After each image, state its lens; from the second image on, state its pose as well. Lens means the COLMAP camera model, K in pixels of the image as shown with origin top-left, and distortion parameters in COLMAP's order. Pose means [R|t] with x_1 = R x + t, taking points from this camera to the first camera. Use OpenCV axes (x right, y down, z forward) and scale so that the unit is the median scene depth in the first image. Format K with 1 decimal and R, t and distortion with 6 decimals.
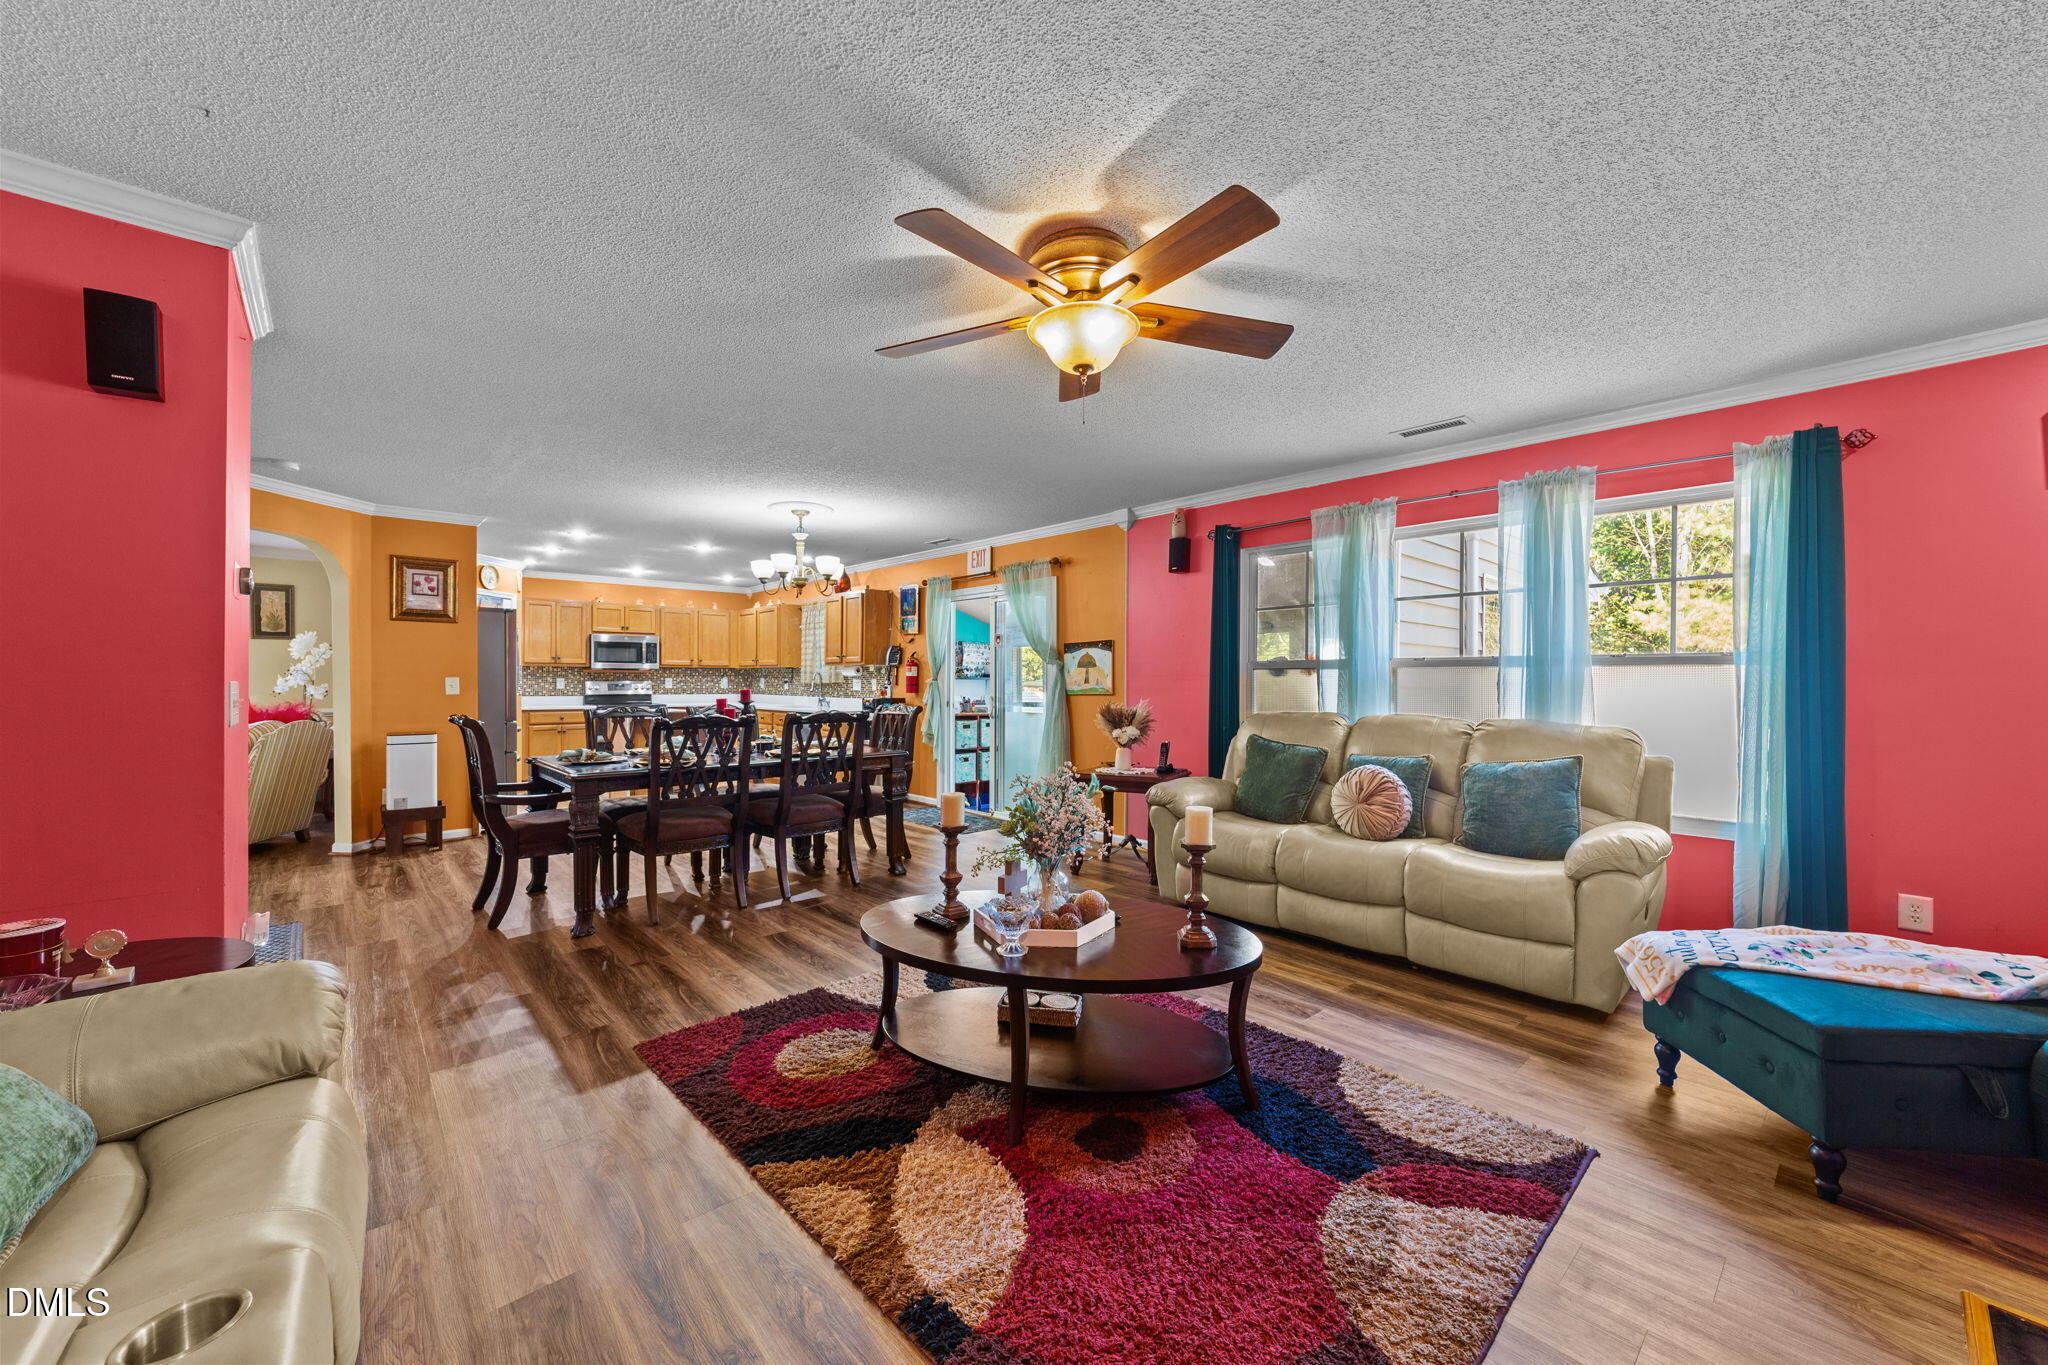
lens RADIAL K [[779.8, 0, 1030.8], [0, 779.8, 681.3], [0, 0, 1]] dist [-0.018930, 0.009040]
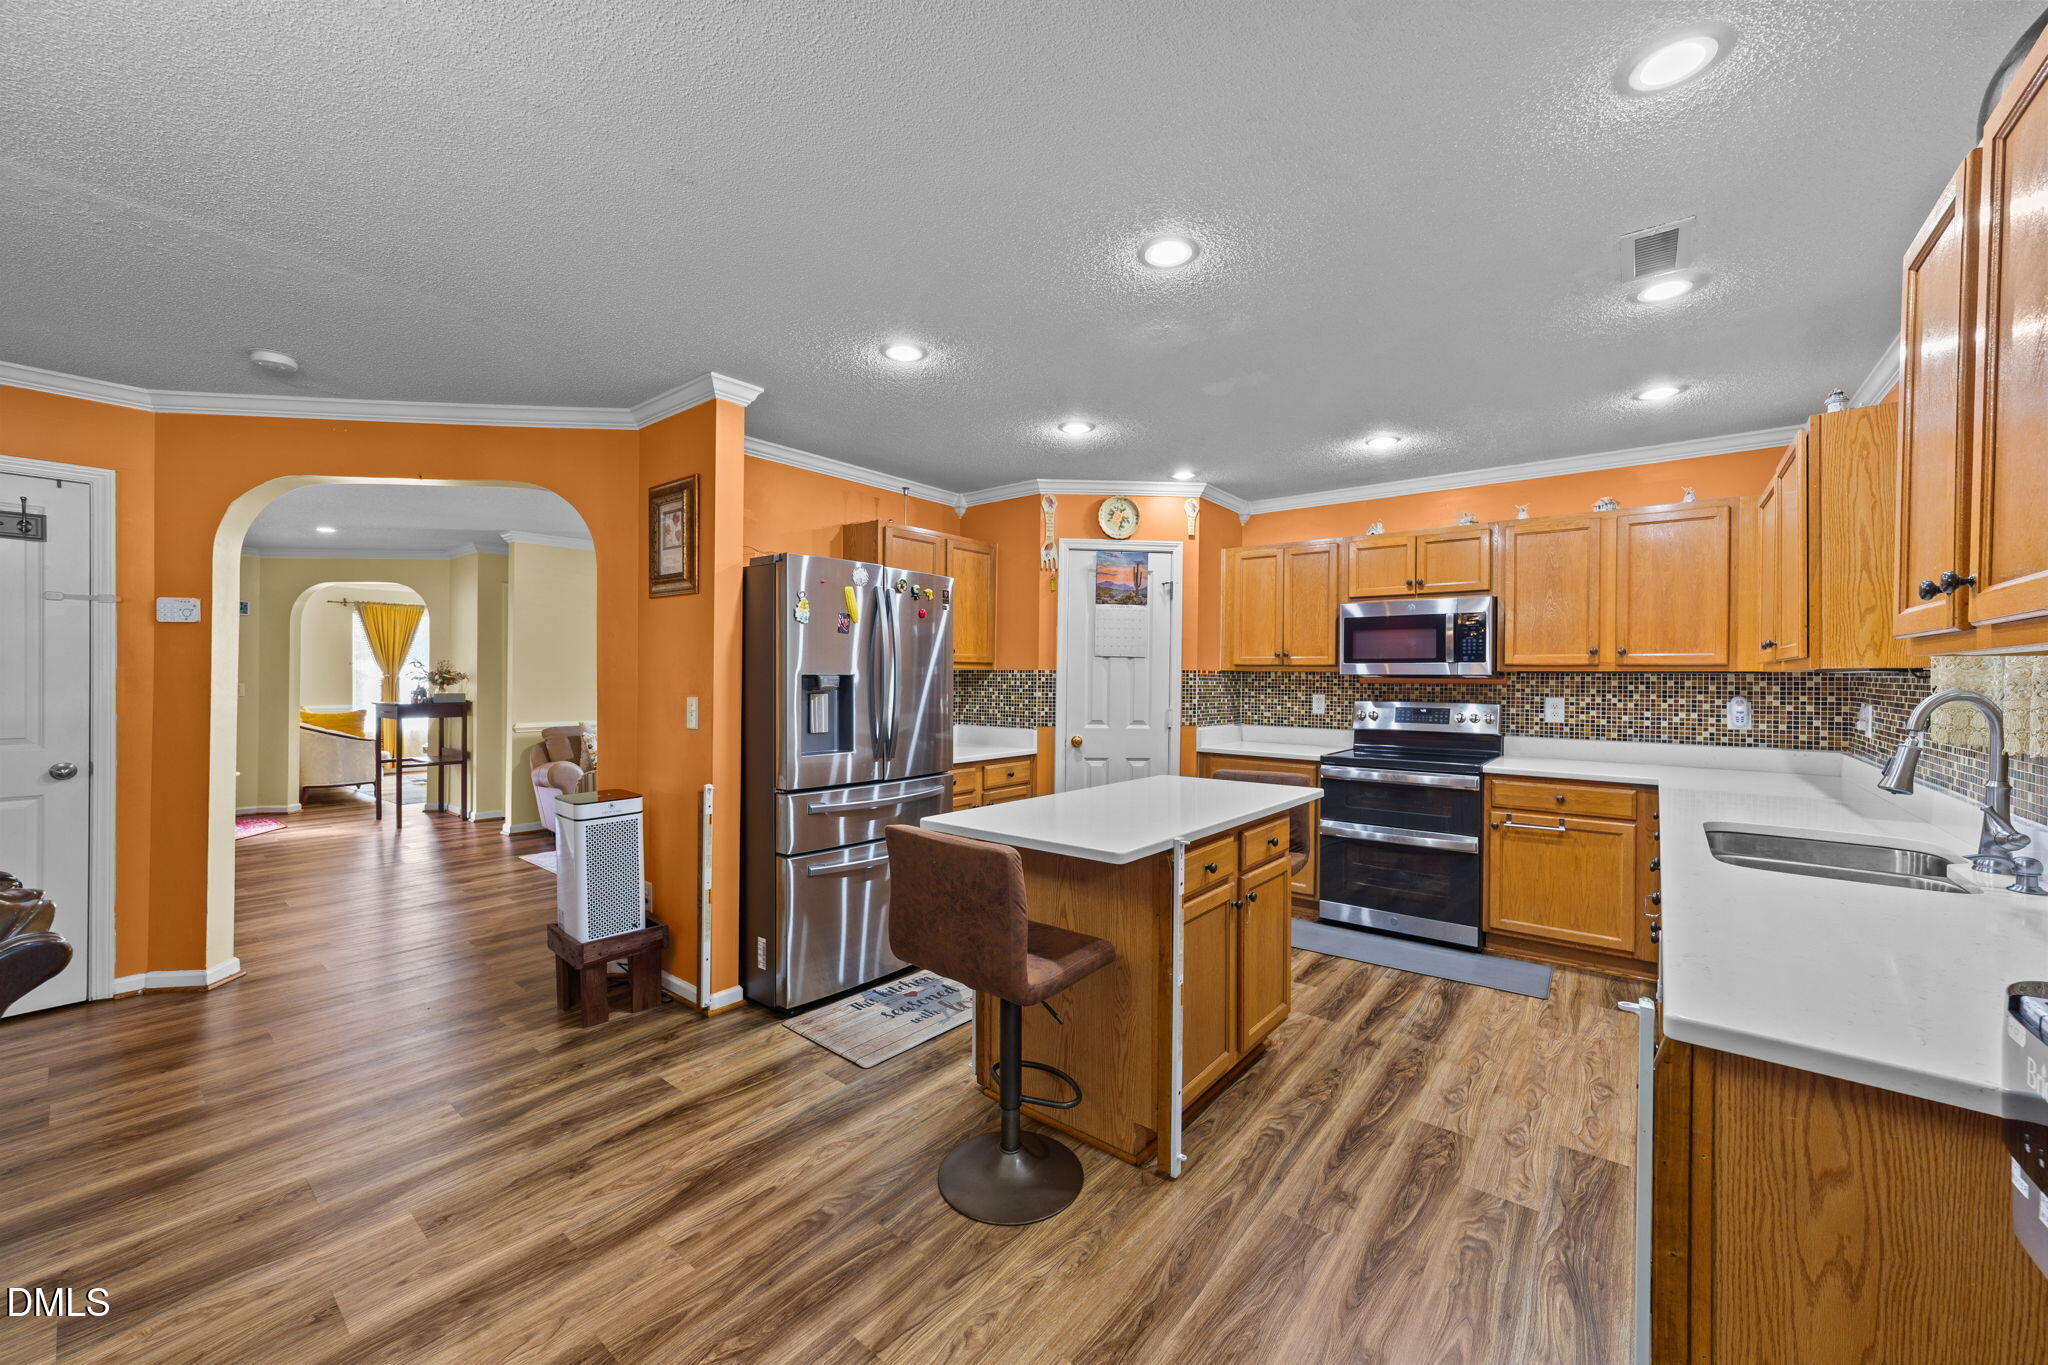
lens RADIAL K [[782.7, 0, 1030.1], [0, 782.7, 684.9], [0, 0, 1]] dist [-0.017015, 0.010470]
pose [[0.157436, 0.009183, -0.987487, -0.182812], [-0.009615, 0.999924, 0.007766, -0.019248], [0.987482, 0.008272, 0.157512, 1.129844]]
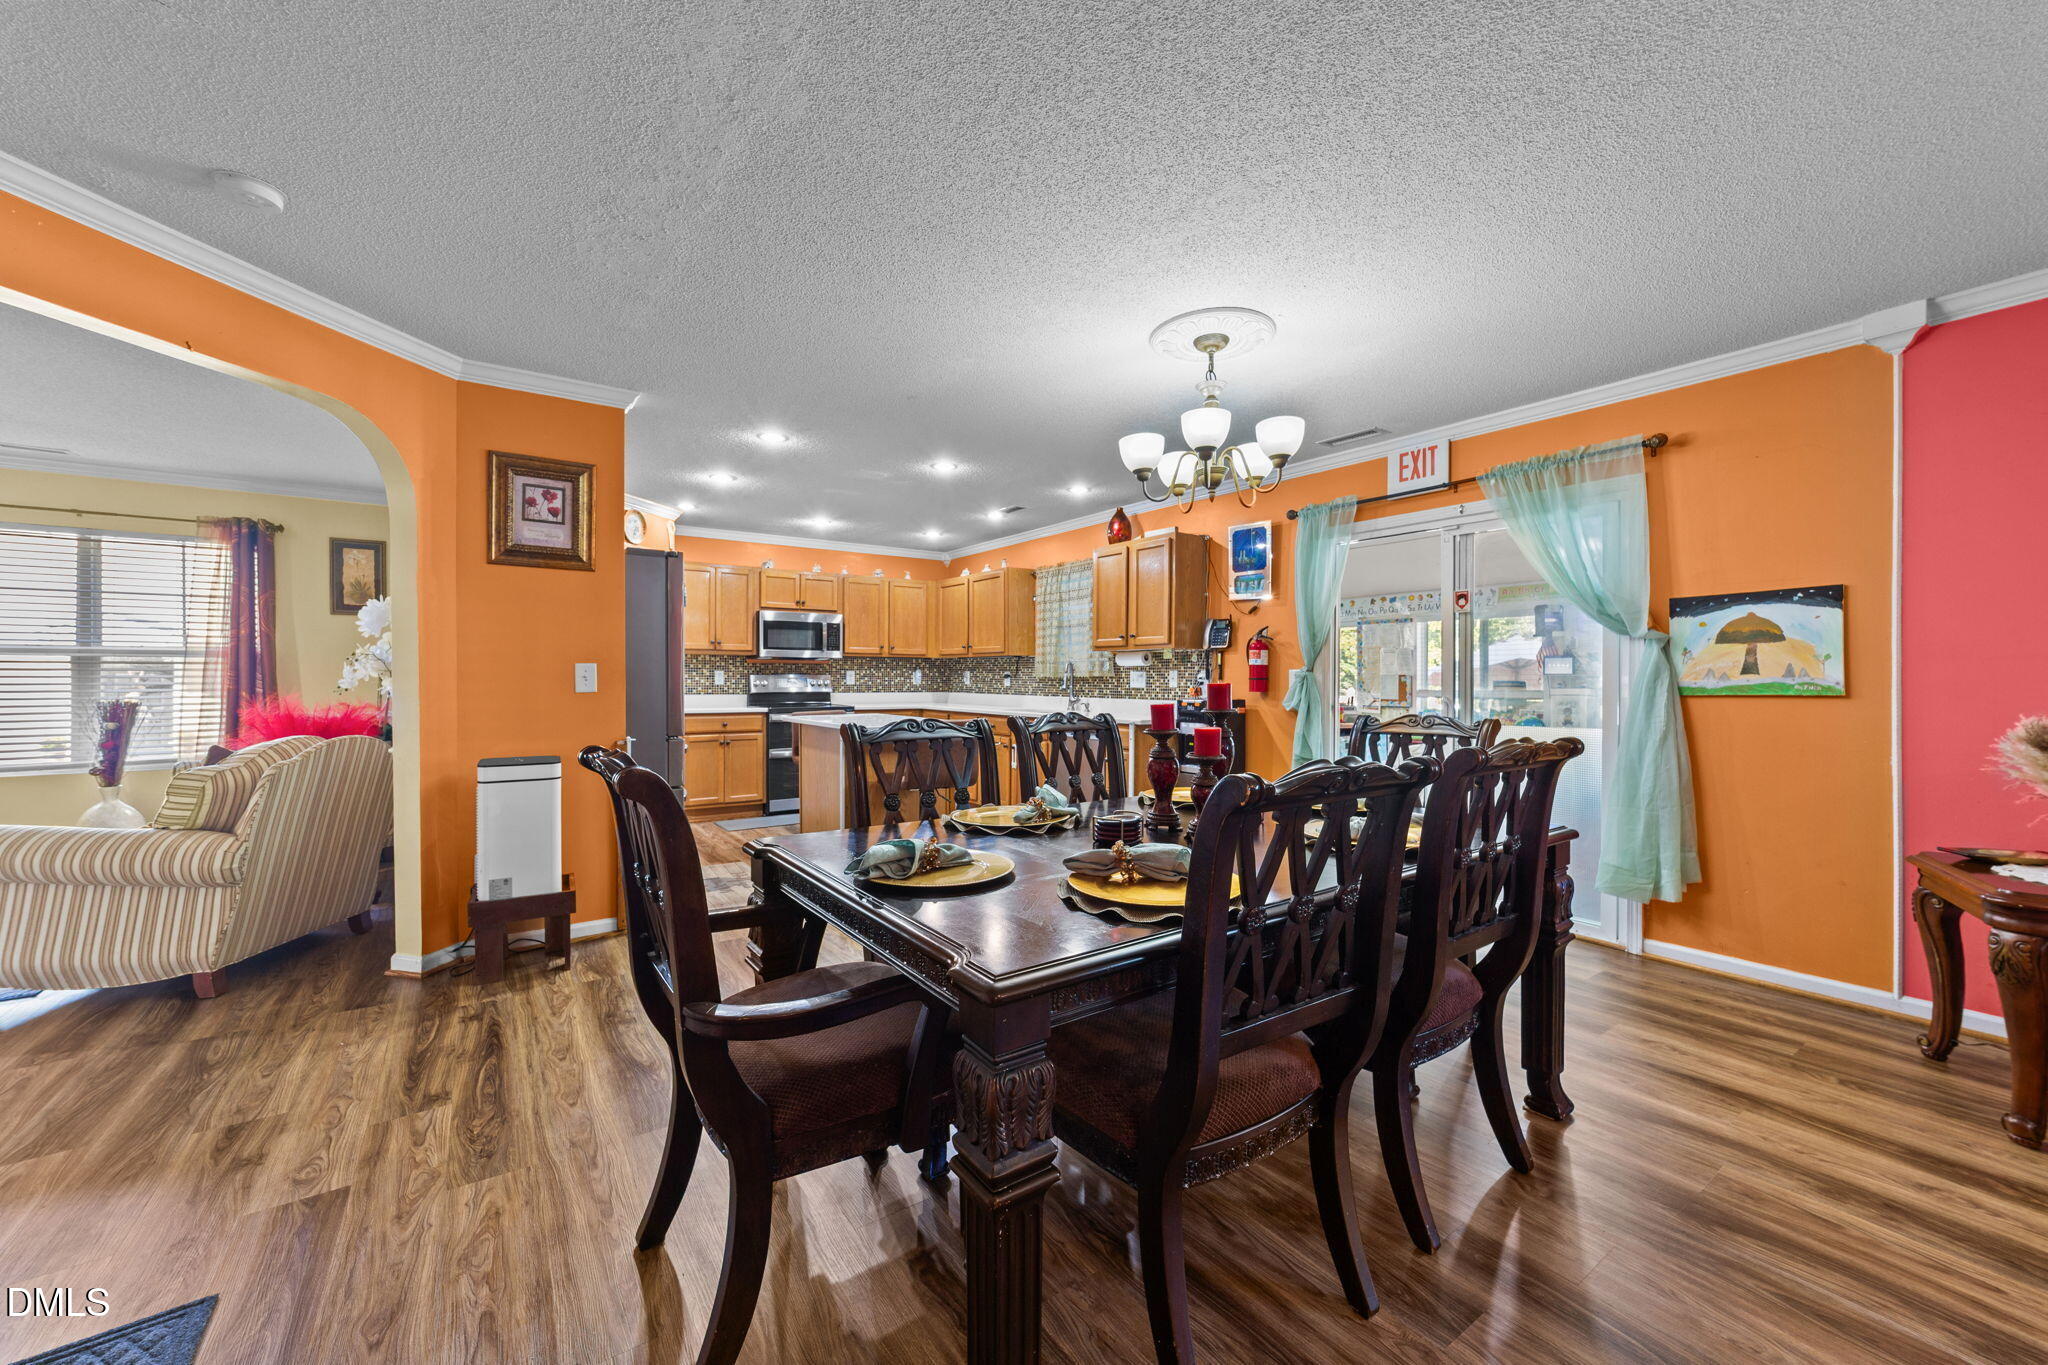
lens RADIAL K [[789.8, 0, 1032.3], [0, 789.8, 680.3], [0, 0, 1]] dist [-0.019007, 0.009348]
pose [[0.992292, 0.001184, -0.123918, -0.332462], [-0.001055, 0.999999, 0.001108, 0.006539], [0.123919, -0.000968, 0.992292, 0.443272]]
